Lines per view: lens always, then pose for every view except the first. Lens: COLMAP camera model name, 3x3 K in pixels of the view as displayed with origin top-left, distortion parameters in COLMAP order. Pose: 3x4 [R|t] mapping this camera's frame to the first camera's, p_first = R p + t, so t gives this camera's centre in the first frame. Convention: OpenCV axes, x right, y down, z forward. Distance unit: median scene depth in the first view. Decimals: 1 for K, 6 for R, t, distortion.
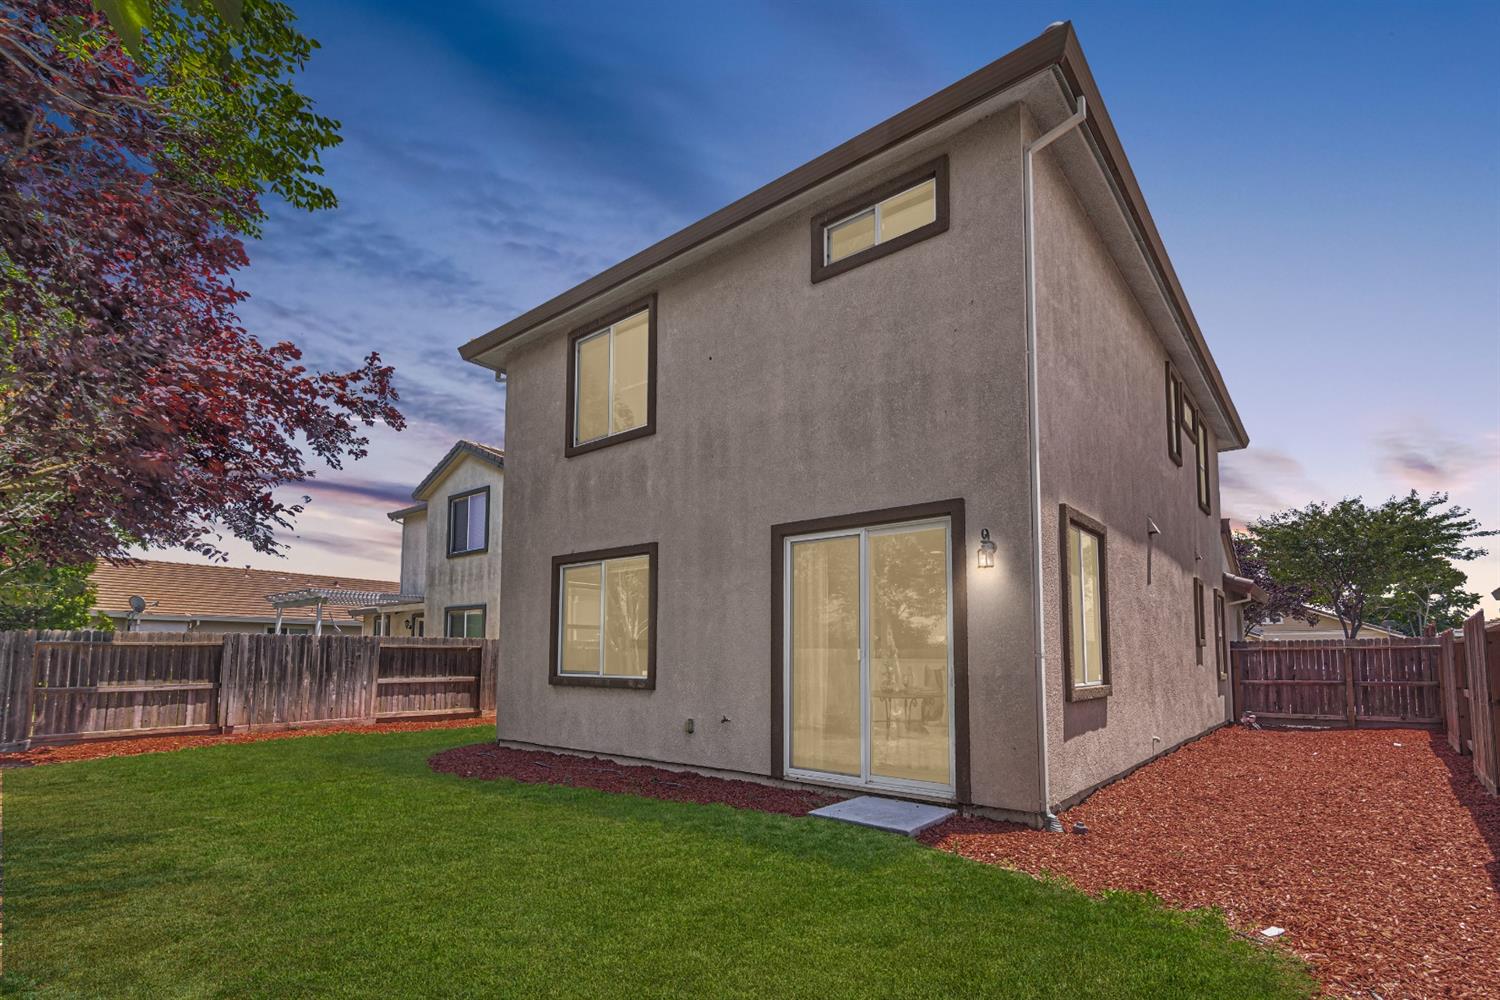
lens RADIAL K [[705.6, 0, 723.8], [0, 705.6, 478.3], [0, 0, 1]] dist [0.010695, -0.000691]
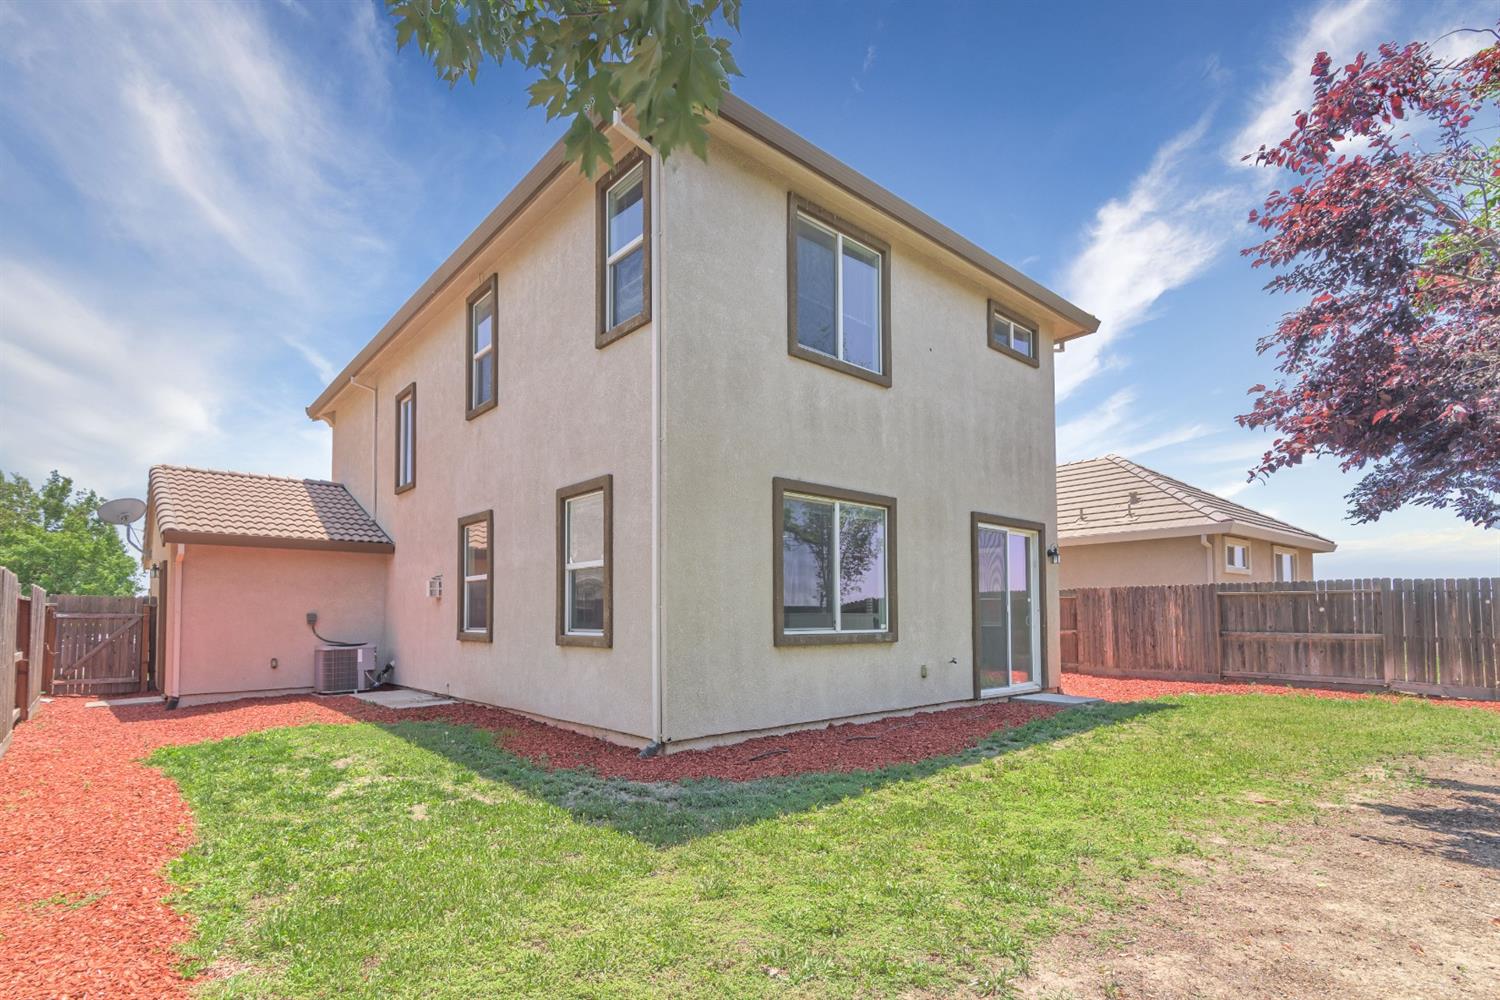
lens RADIAL K [[705.6, 0, 723.8], [0, 705.6, 478.3], [0, 0, 1]] dist [0.010695, -0.000691]
pose [[0.154229, 0.180438, 0.971419, -1.186236], [-0.243451, 0.959810, -0.139630, 0.279213], [-0.957572, -0.214959, 0.191958, 1.108476]]
